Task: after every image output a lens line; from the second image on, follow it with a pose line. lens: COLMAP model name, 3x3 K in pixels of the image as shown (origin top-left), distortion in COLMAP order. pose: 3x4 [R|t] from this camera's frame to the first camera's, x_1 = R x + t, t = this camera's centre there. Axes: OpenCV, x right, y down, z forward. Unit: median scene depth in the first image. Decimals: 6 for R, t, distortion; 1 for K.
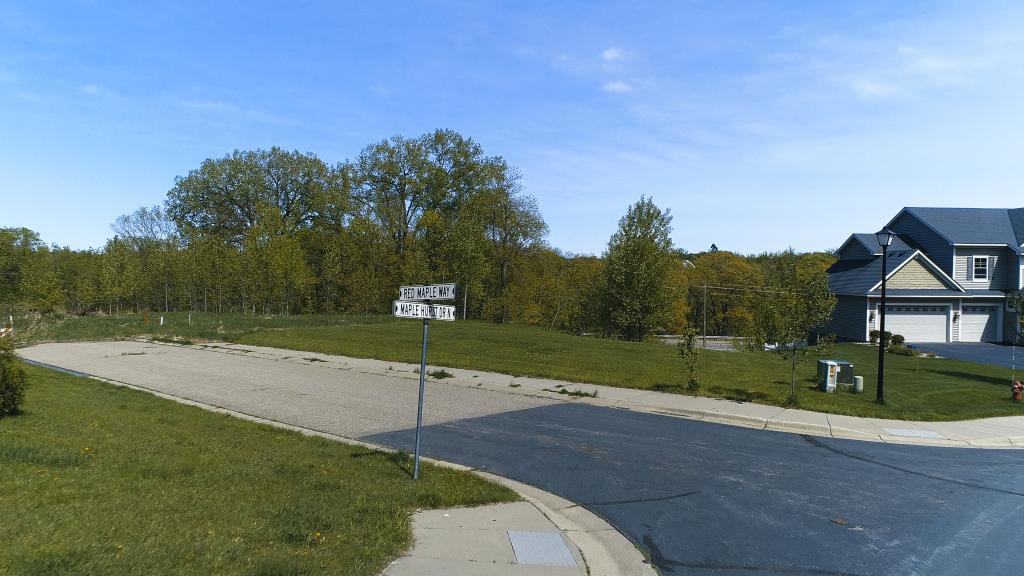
lens RADIAL K [[728.0, 0, 511.8], [0, 728.0, 275.1], [0, 0, 1]] dist [-0.001902, -0.001907]
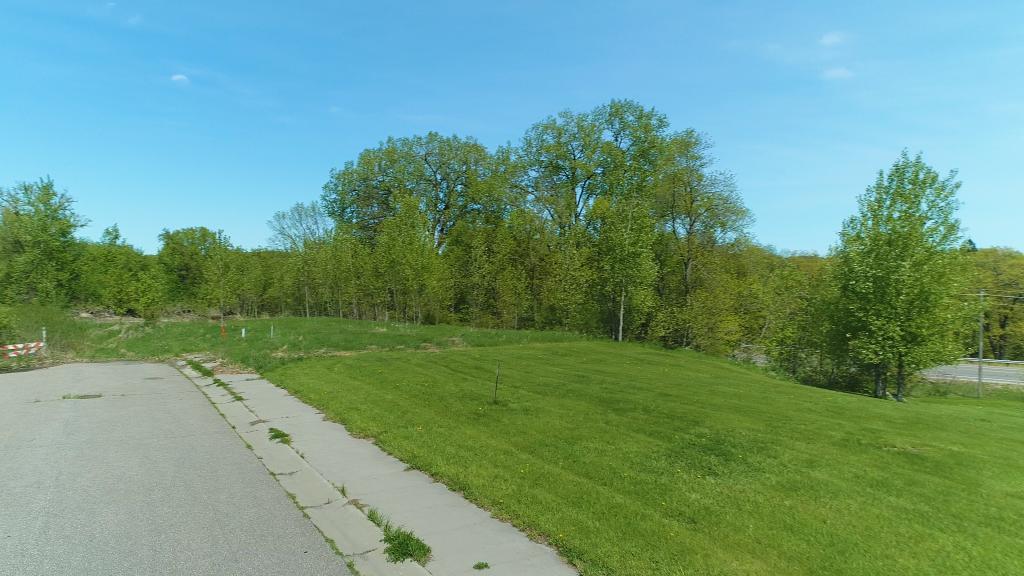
lens RADIAL K [[728.0, 0, 511.8], [0, 728.0, 275.1], [0, 0, 1]] dist [-0.001902, -0.001907]
pose [[0.960237, 0.003951, -0.279158, 0.018453], [-0.003849, 0.999992, 0.000911, -0.002194], [0.279160, 0.000200, 0.960245, 0.176740]]
